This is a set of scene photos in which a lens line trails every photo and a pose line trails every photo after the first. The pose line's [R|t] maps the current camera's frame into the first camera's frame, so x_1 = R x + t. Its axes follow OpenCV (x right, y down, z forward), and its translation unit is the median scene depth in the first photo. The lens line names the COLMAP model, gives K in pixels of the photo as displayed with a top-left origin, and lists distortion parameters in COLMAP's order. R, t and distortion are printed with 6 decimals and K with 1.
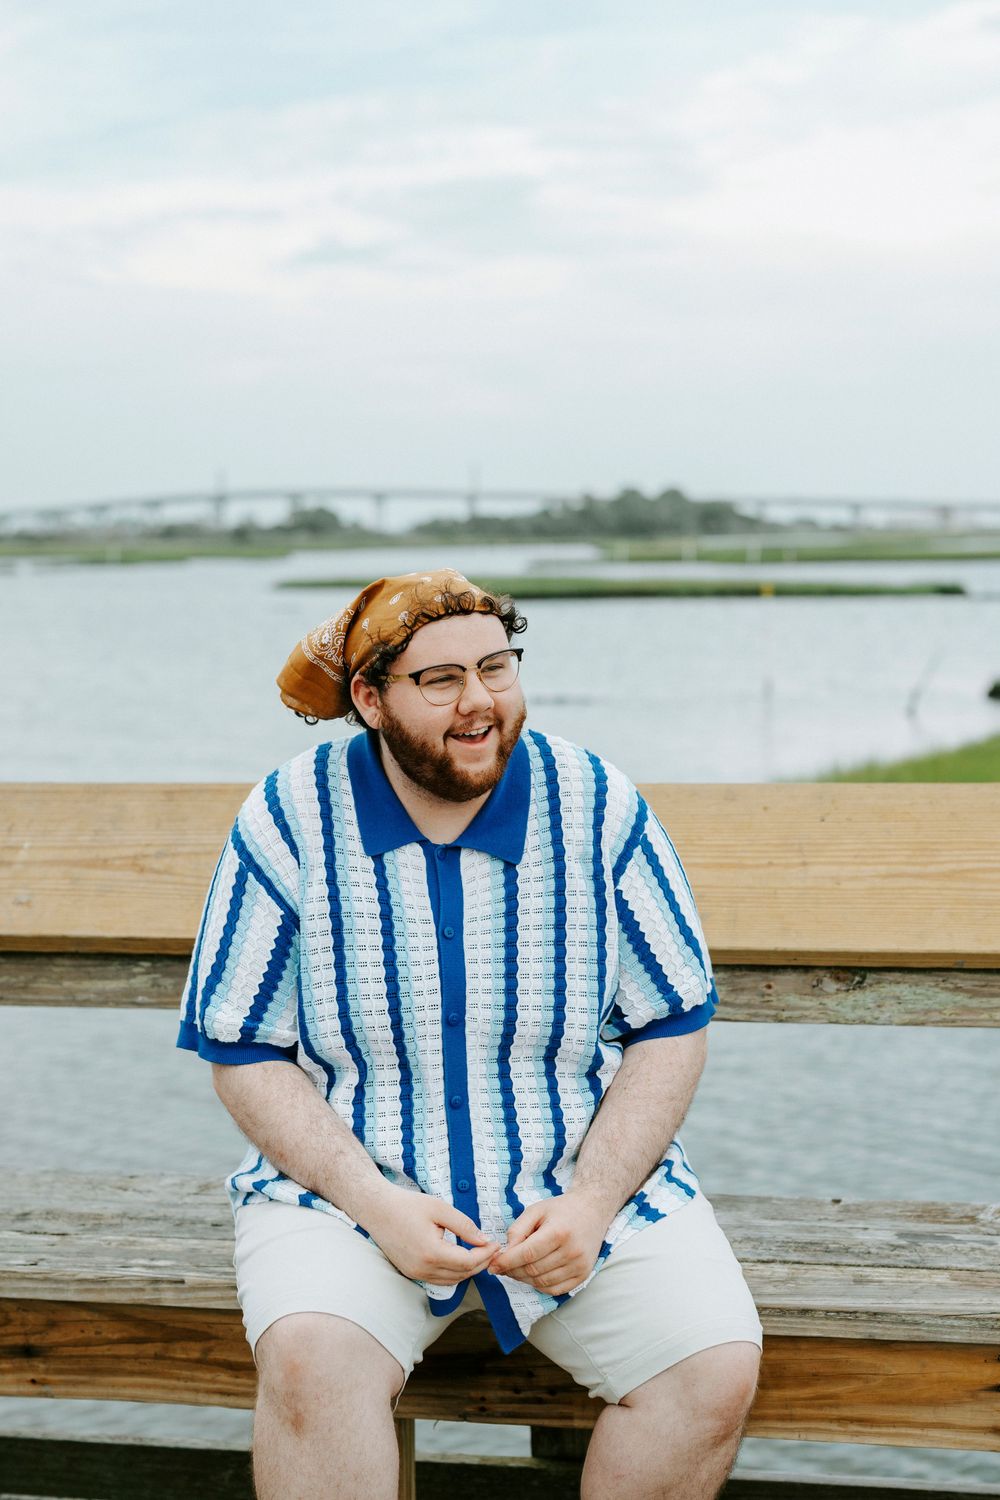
lens RADIAL K [[2218.8, 0, 471.4], [0, 2218.8, 751.5], [0, 0, 1]] dist [-0.028933, 0.040815]
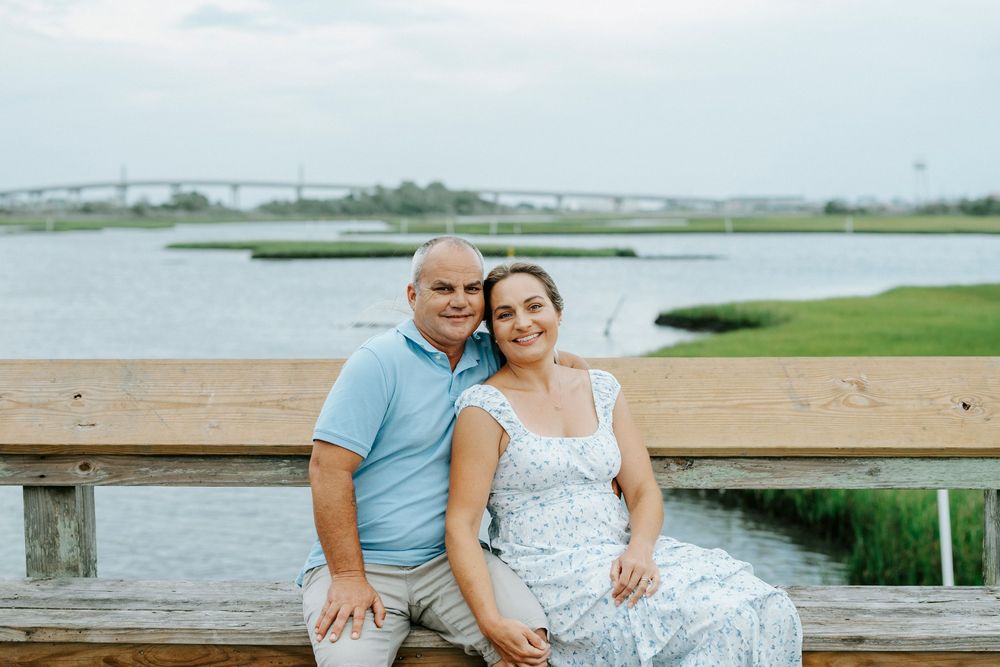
lens RADIAL K [[1520.0, 0, 471.7], [0, 1520.0, 336.4], [0, 0, 1]] dist [-0.012680, 0.017357]
pose [[0.993322, 0.000954, 0.115374, -0.140239], [0.000971, 0.999861, -0.016624, 0.017095], [-0.115374, 0.016625, 0.993183, -0.216267]]
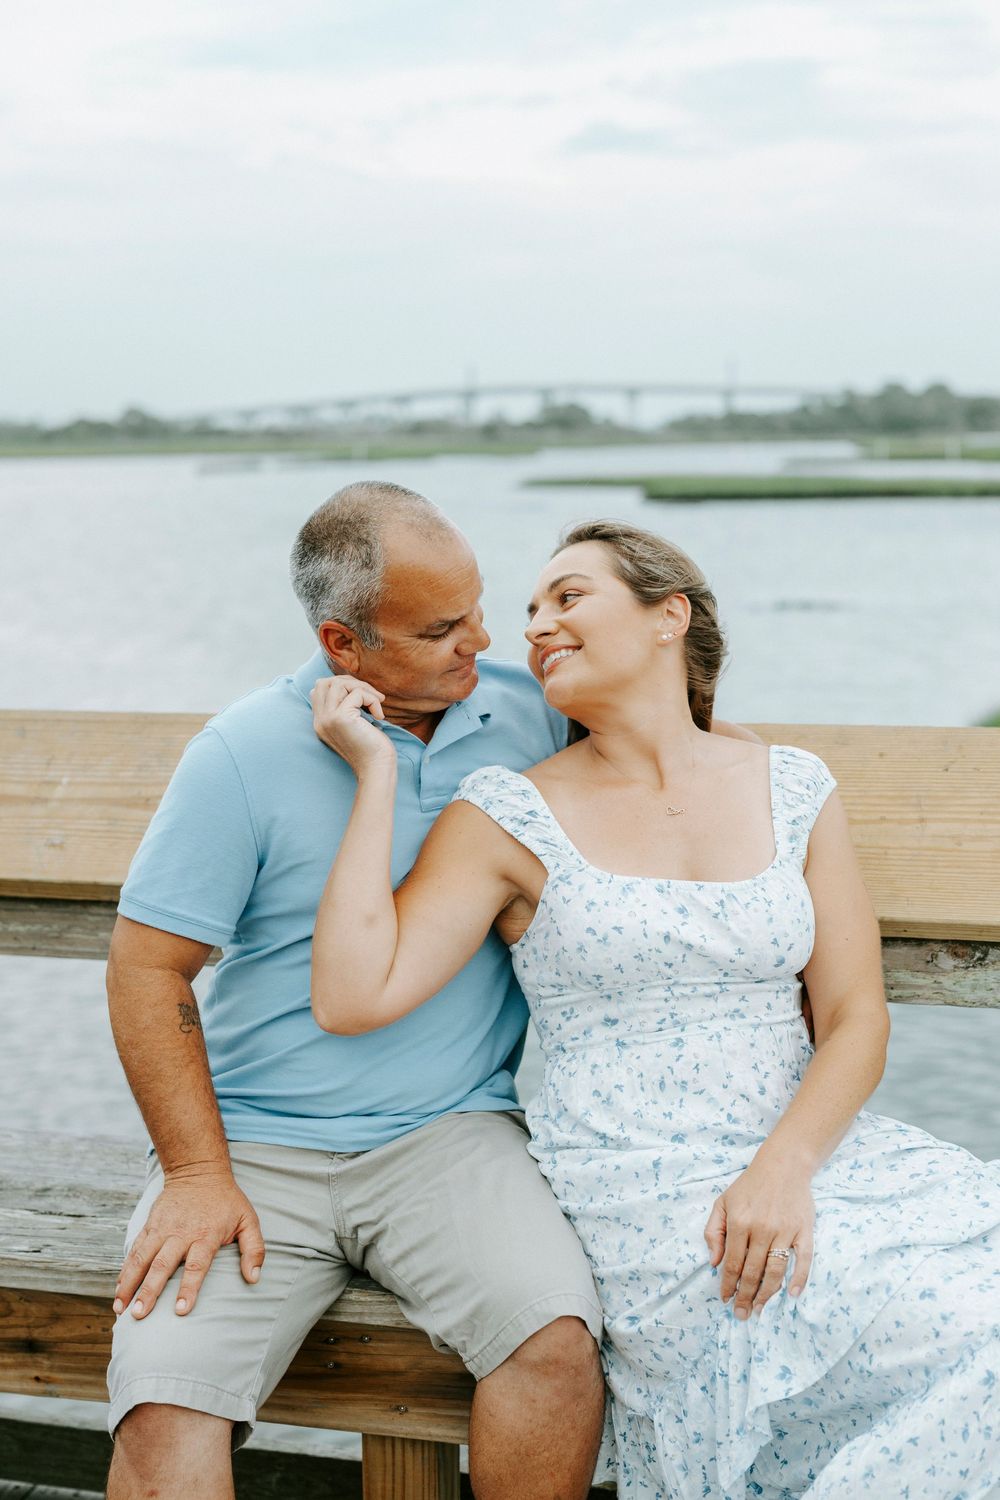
lens RADIAL K [[2262.3, 0, 500.0], [0, 2262.3, 750.0], [0, 0, 1]] dist [0.024021, -0.141753]
pose [[0.994987, 0.015381, -0.098818, 0.069768], [-0.011173, 0.999012, 0.043002, -0.012377], [0.099381, -0.041683, 0.994176, 0.099547]]
